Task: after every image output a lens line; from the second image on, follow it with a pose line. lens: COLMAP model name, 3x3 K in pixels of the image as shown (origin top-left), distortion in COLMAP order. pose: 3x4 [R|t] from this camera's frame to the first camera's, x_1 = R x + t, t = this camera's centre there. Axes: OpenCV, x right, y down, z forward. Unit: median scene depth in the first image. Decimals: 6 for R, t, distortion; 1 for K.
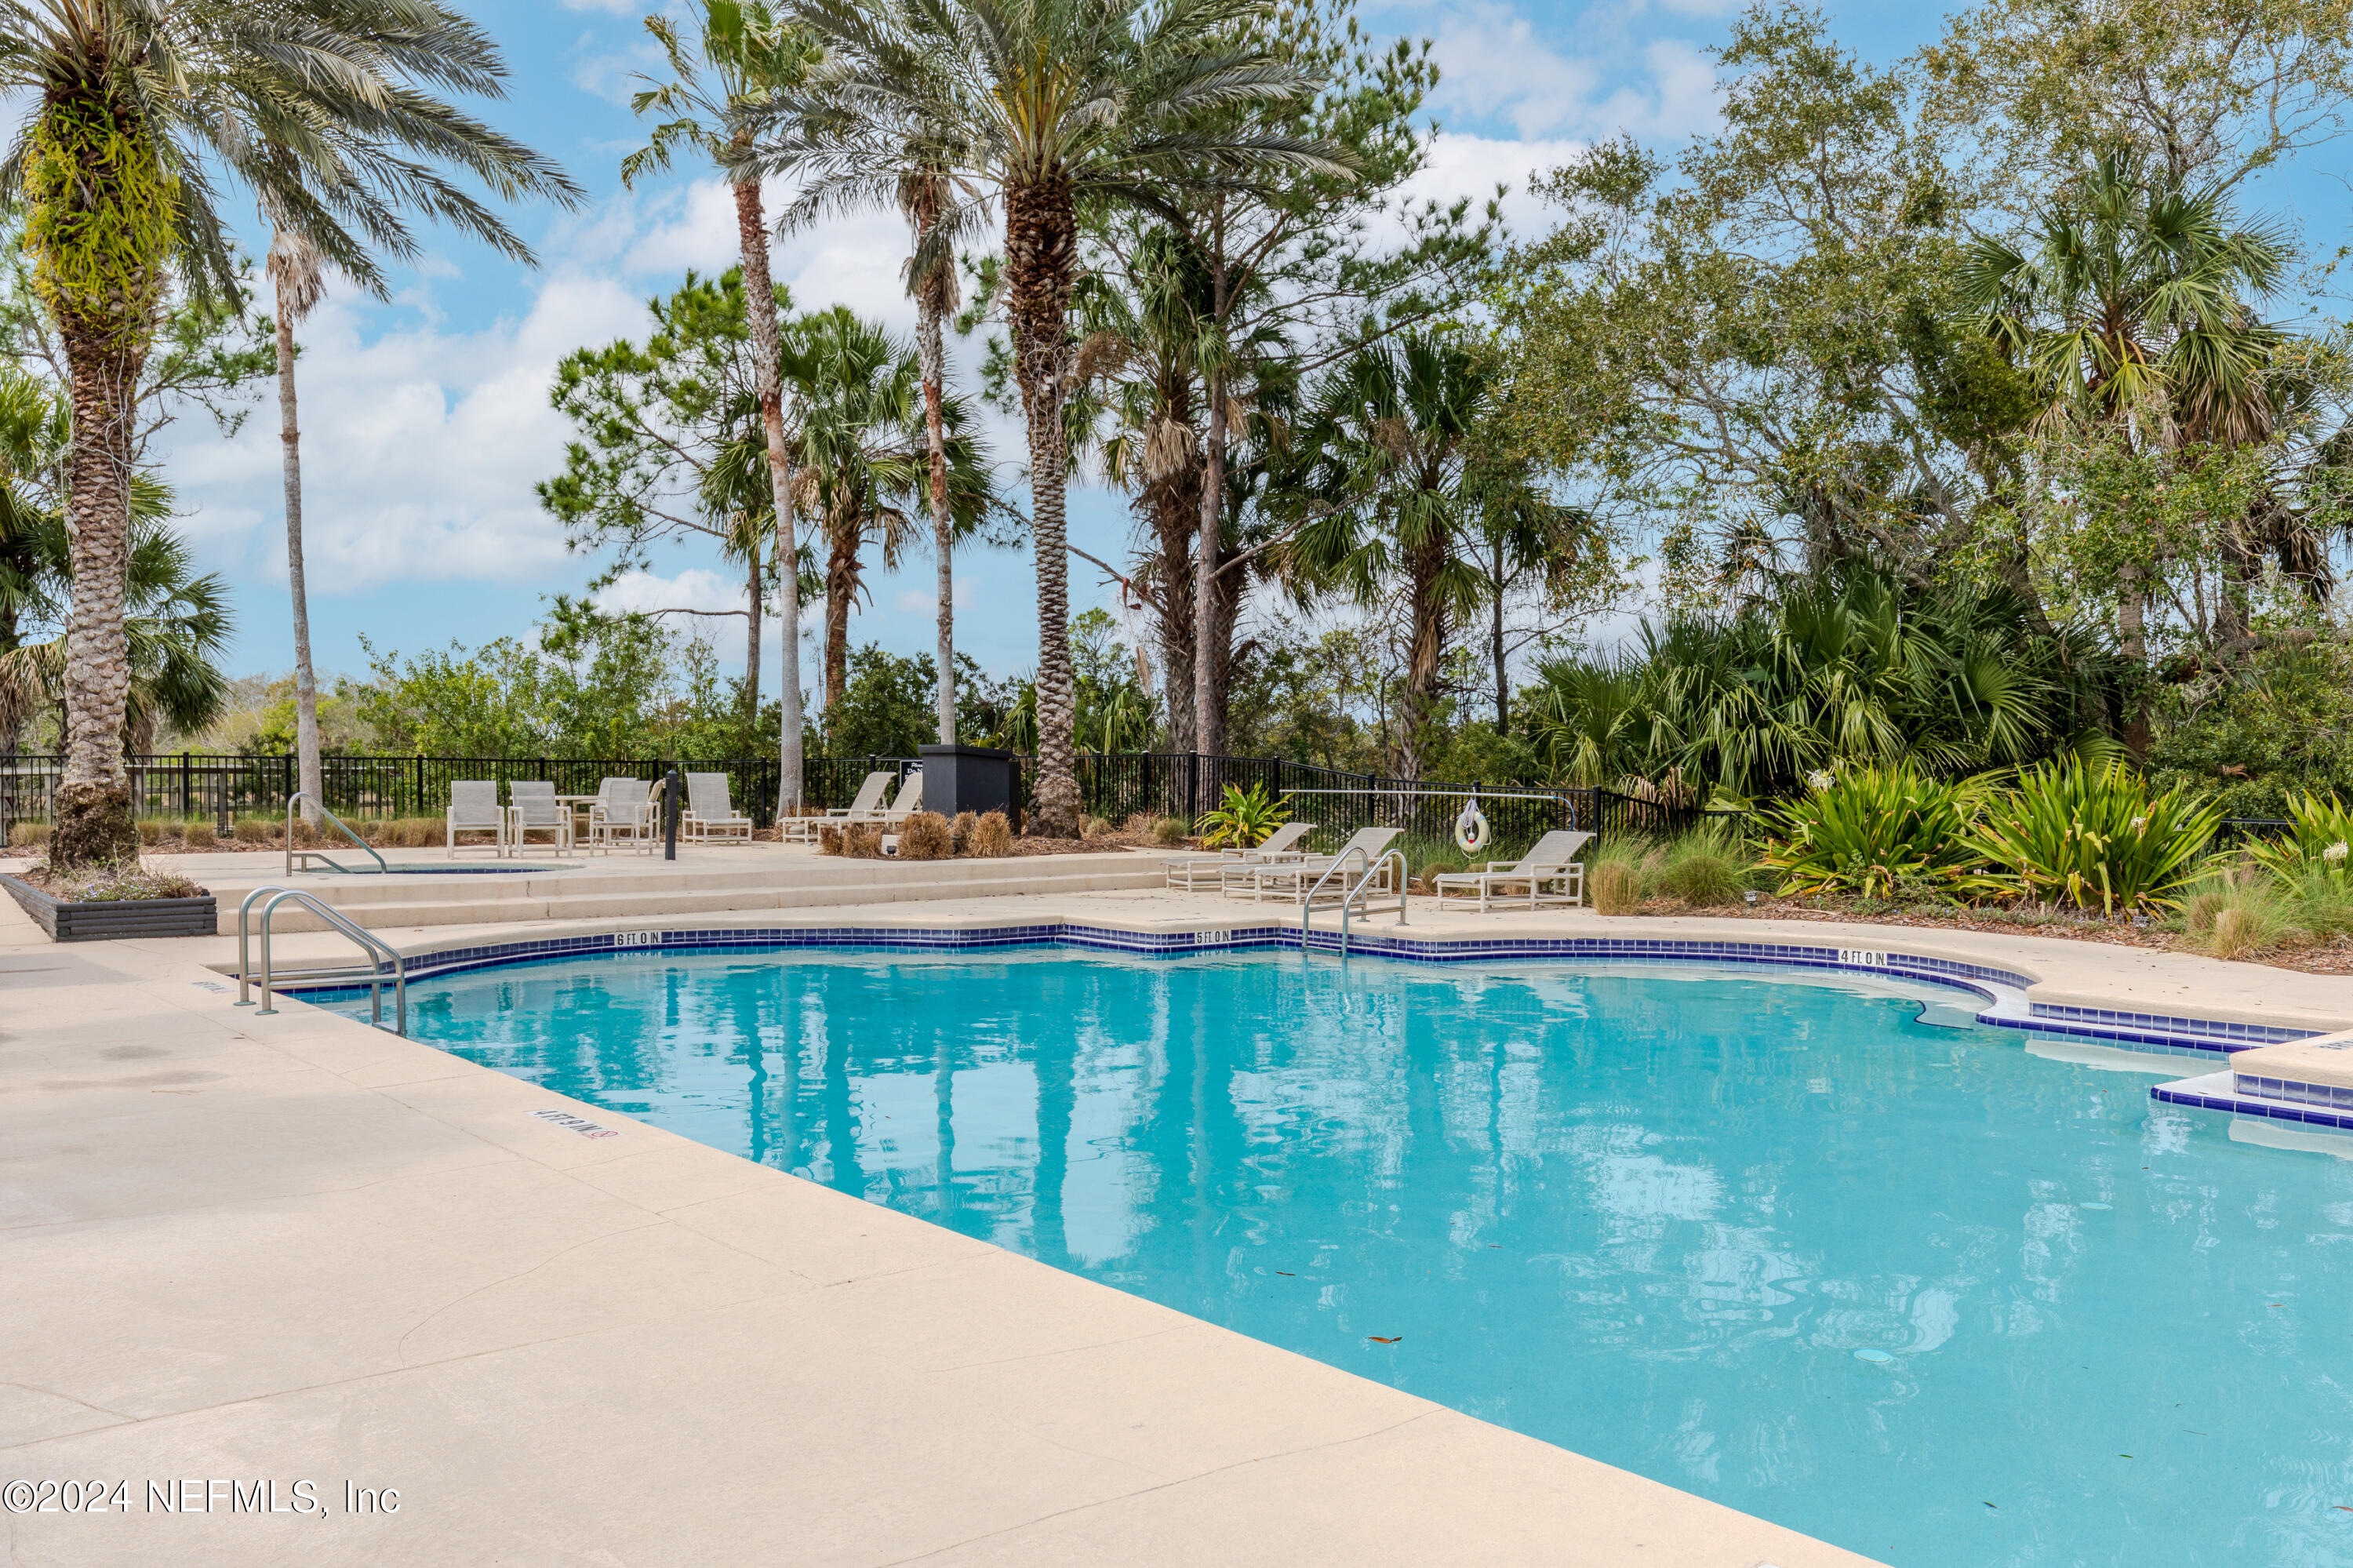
lens RADIAL K [[1928.4, 0, 1175.0], [0, 1928.4, 779.4], [0, 0, 1]] dist [-0.008180, -0.001053]
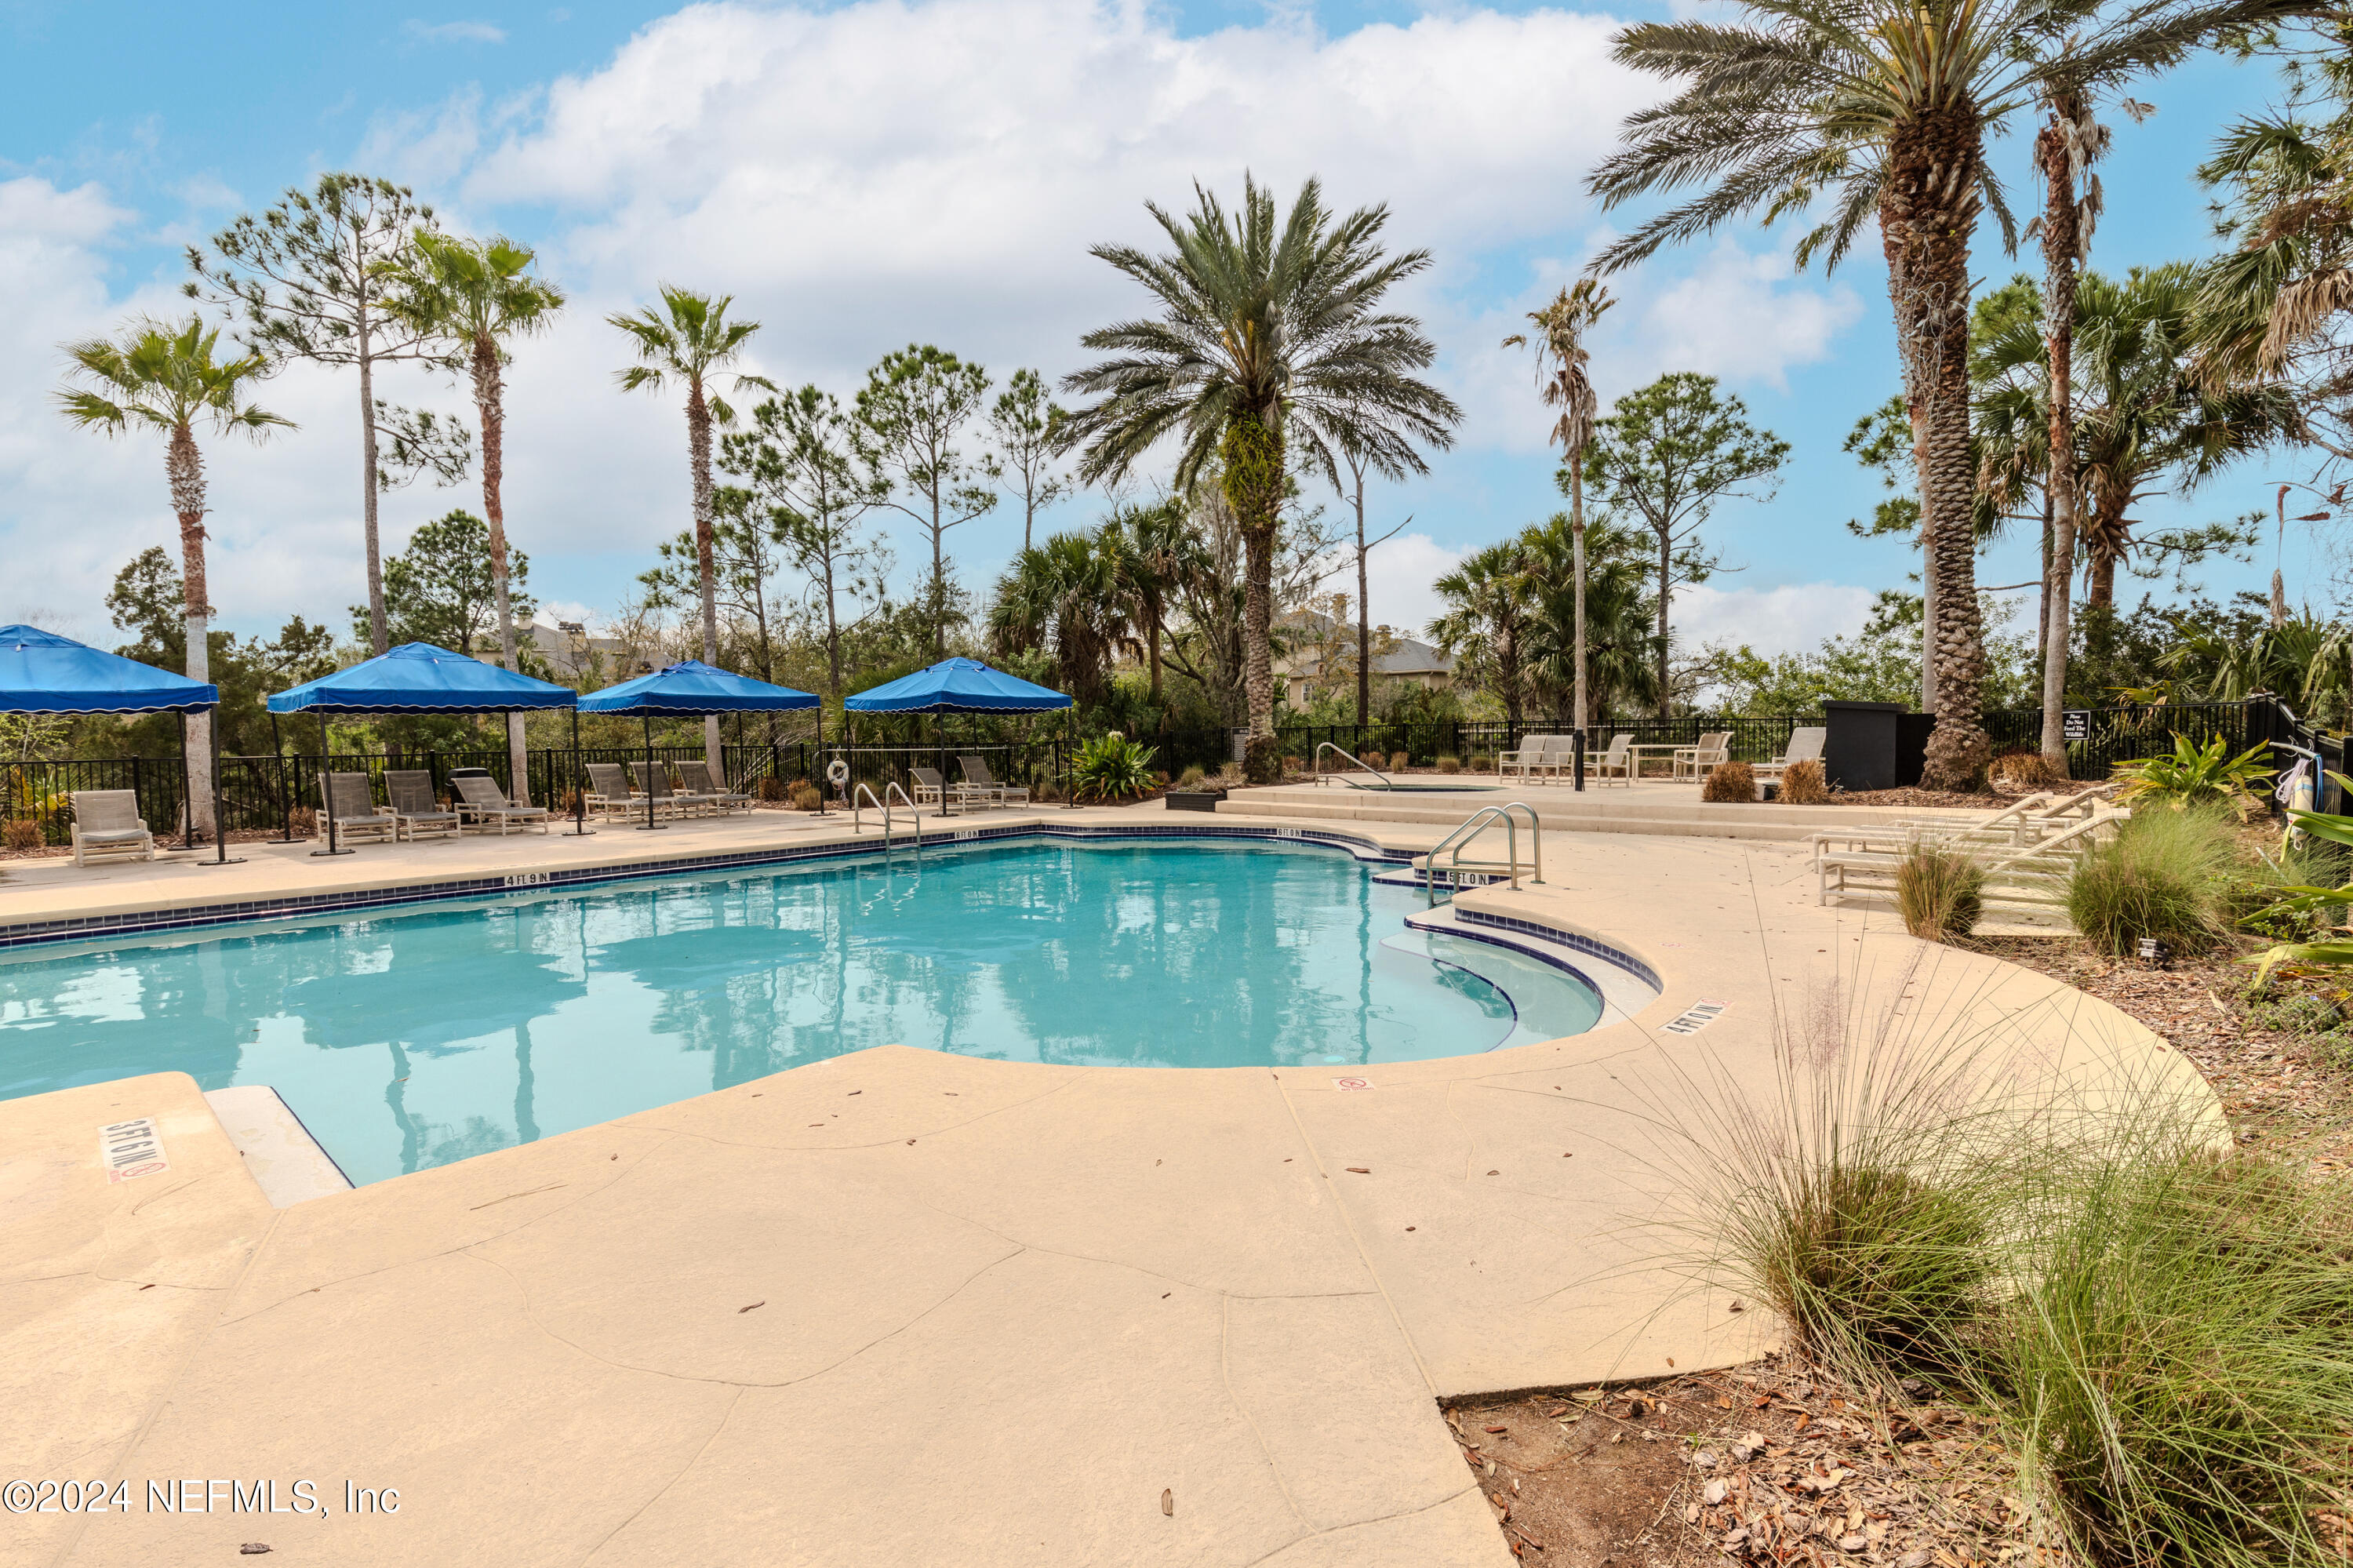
lens RADIAL K [[1084.5, 0, 1175.5], [0, 1084.5, 796.7], [0, 0, 1]] dist [-0.001581, -0.000148]
pose [[-0.007514, 0.049315, -0.998755, 0.495289], [0.009545, 0.998741, 0.049243, 0.002585], [0.999926, -0.009163, -0.007975, 0.613471]]
